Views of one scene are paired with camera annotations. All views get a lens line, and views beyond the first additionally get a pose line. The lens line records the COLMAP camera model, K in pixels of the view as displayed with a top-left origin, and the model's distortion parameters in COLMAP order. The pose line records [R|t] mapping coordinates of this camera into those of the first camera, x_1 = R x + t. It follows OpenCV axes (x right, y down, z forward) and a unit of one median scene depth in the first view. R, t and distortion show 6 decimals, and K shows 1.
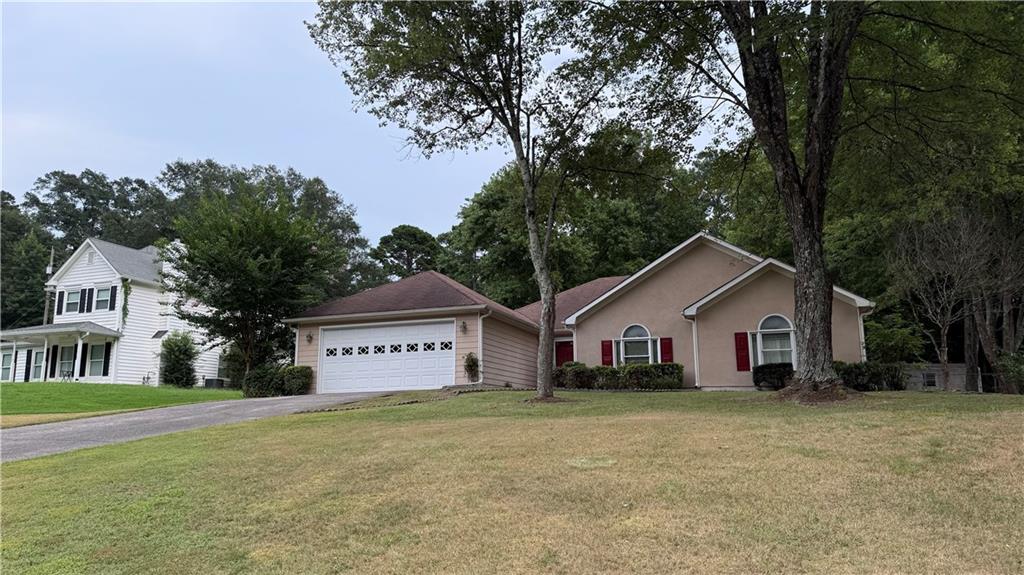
lens RADIAL K [[686.0, 0, 512.0], [0, 686.0, 287.5], [0, 0, 1]] dist [0.037325, -0.003757]
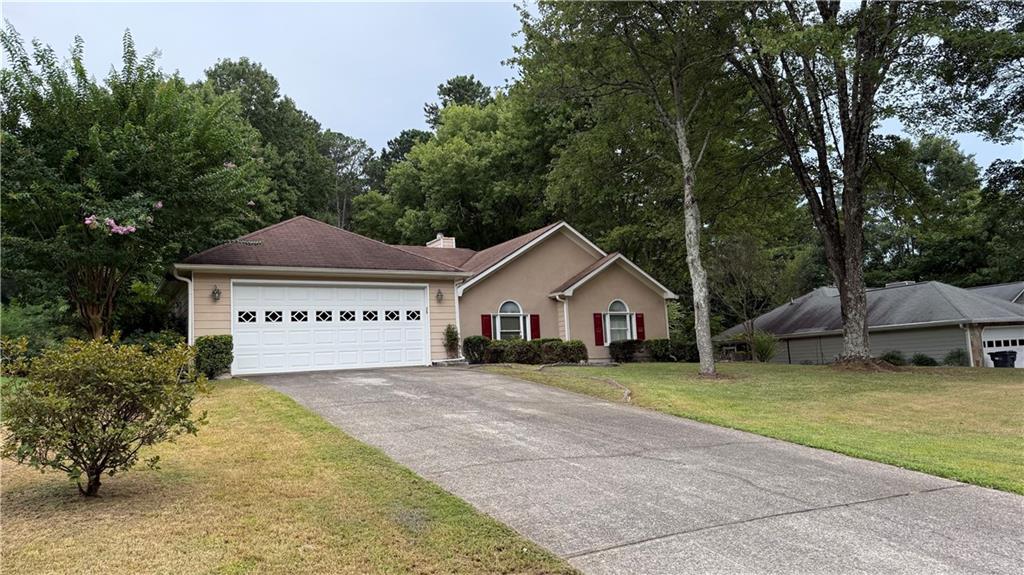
lens RADIAL K [[686.0, 0, 512.0], [0, 686.0, 287.5], [0, 0, 1]] dist [0.037325, -0.003757]
pose [[0.671346, 0.069900, 0.737841, -0.613376], [-0.105849, 0.994380, 0.002107, 0.033847], [-0.733547, -0.079514, 0.674972, 0.319759]]
